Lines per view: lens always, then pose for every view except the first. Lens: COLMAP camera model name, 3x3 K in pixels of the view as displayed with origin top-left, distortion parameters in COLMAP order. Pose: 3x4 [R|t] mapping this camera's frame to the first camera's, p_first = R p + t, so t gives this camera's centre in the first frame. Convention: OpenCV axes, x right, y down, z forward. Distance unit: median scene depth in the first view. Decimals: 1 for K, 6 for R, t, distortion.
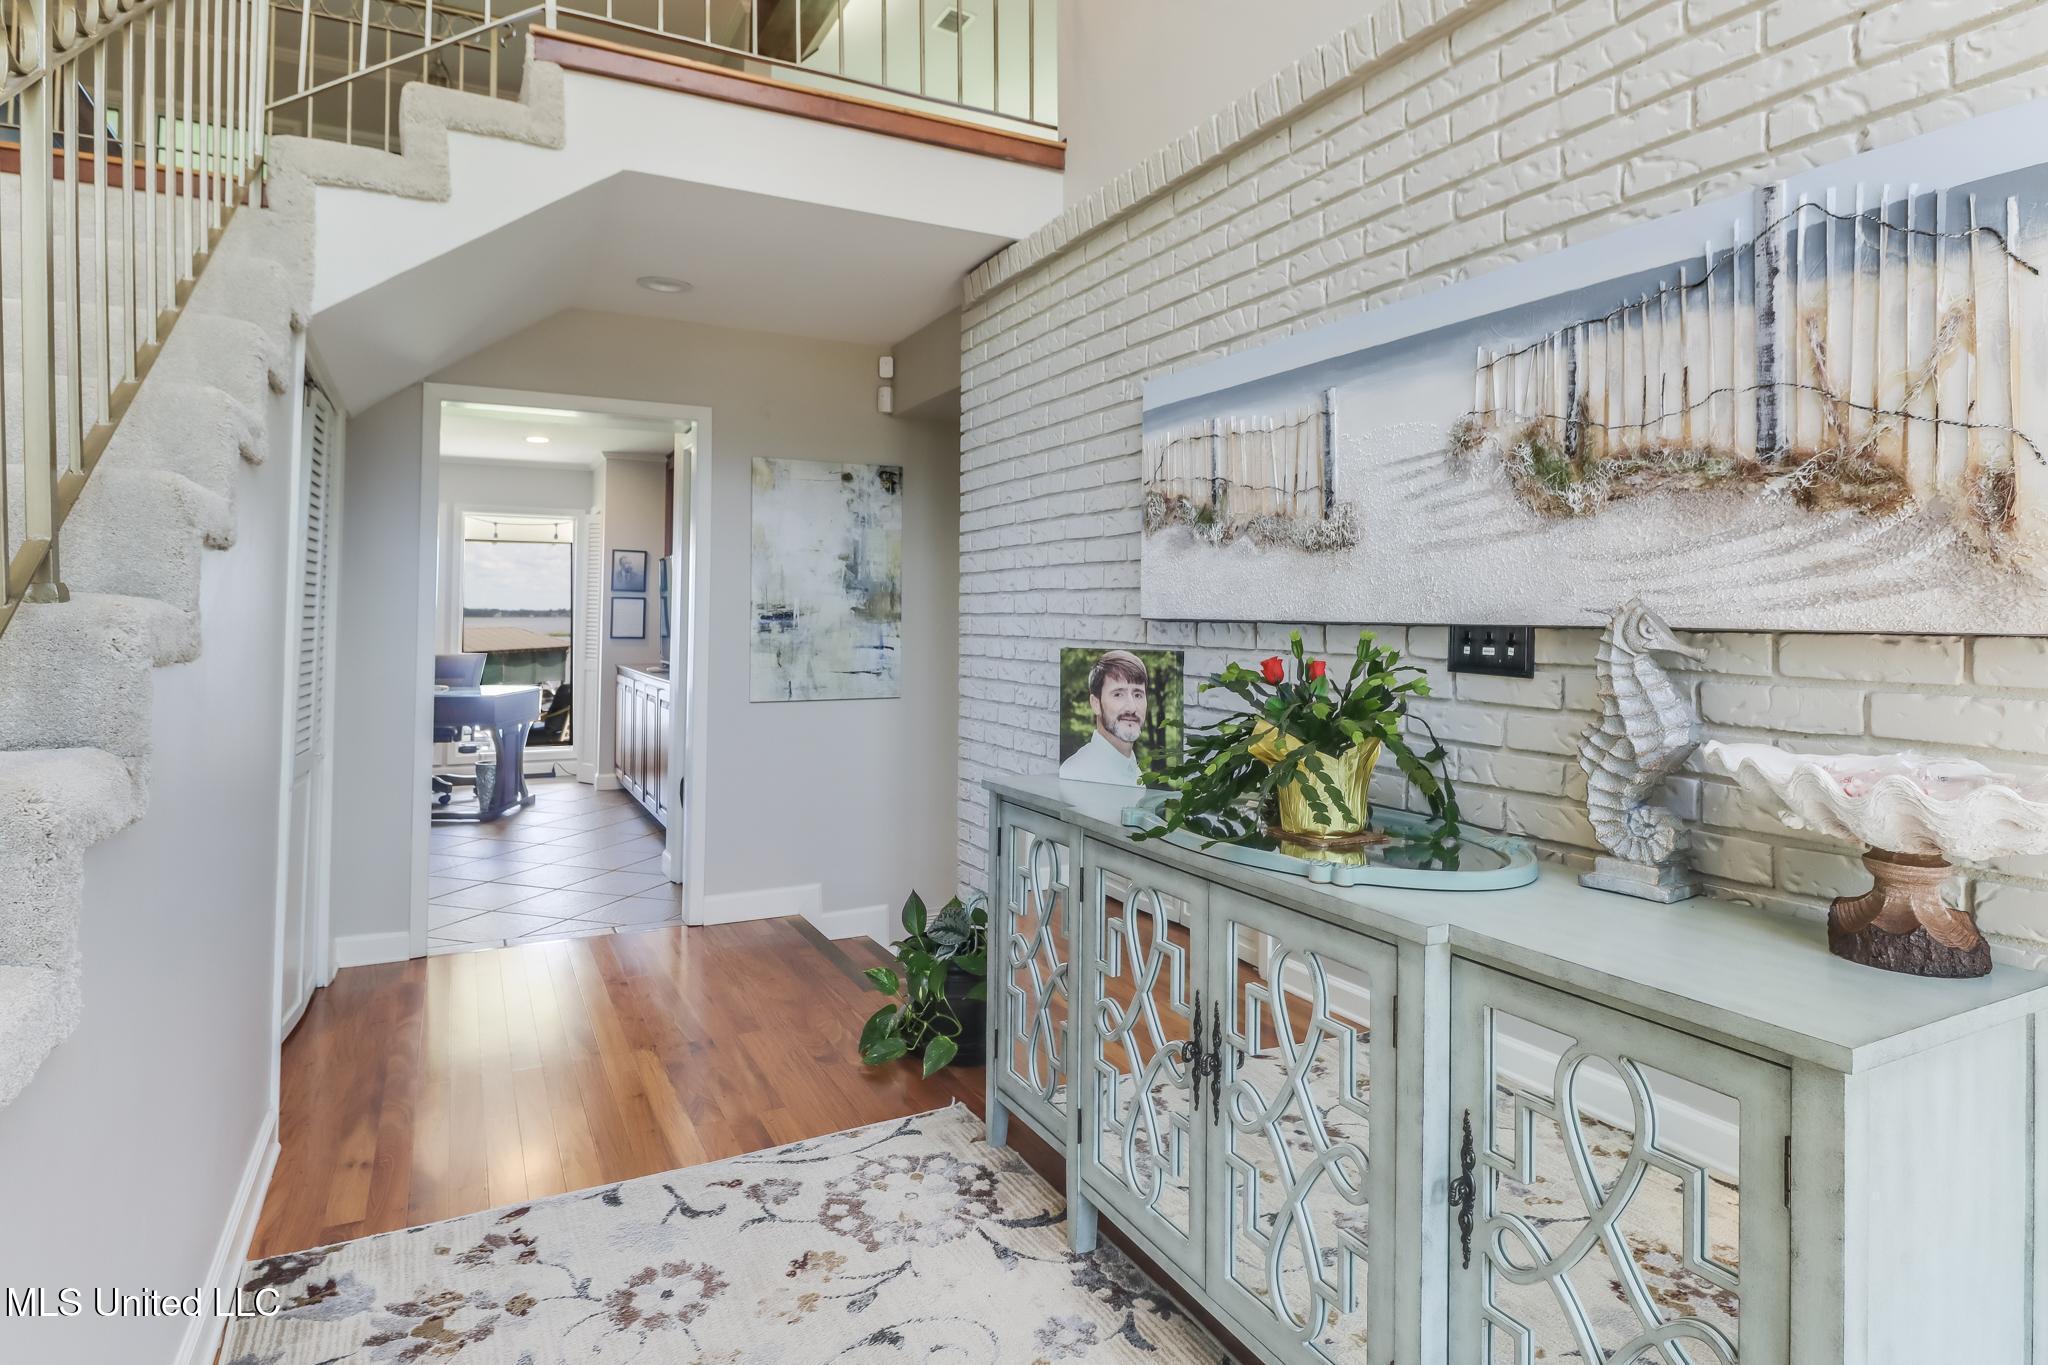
lens RADIAL K [[1007.9, 0, 1023.1], [0, 1007.9, 631.9], [0, 0, 1]] dist [-0.000751, -0.009089]
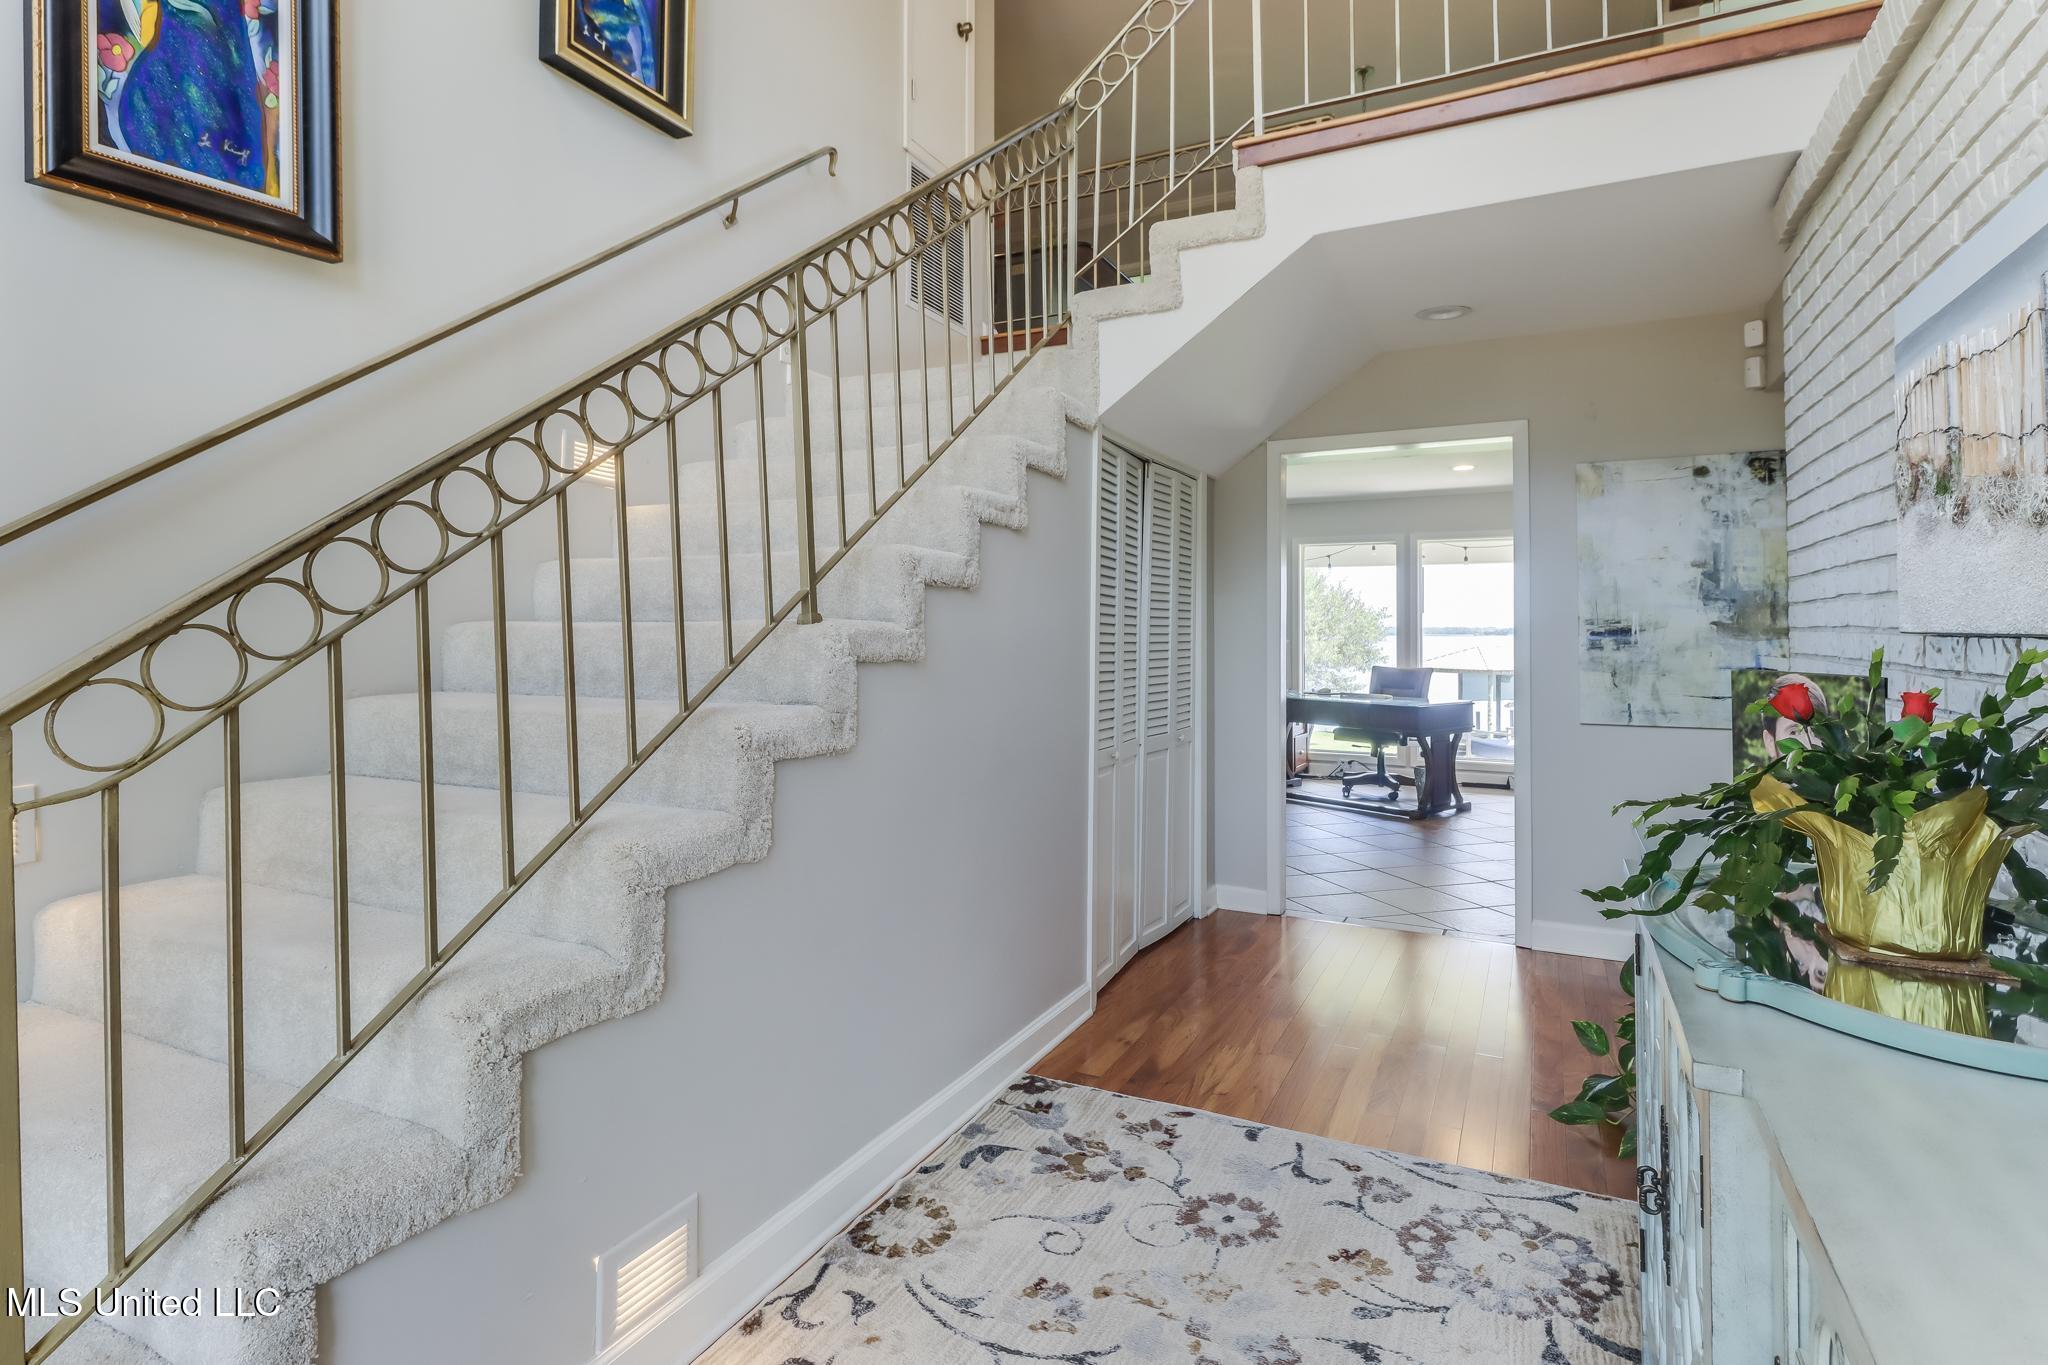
lens RADIAL K [[958.0, 0, 1031.9], [0, 958.0, 642.5], [0, 0, 1]] dist [0.011446, -0.008866]
pose [[0.636540, 0.004278, -0.771232, 0.281896], [-0.009186, 0.999956, -0.002034, 0.001262], [0.771189, 0.008379, 0.636551, 0.094336]]
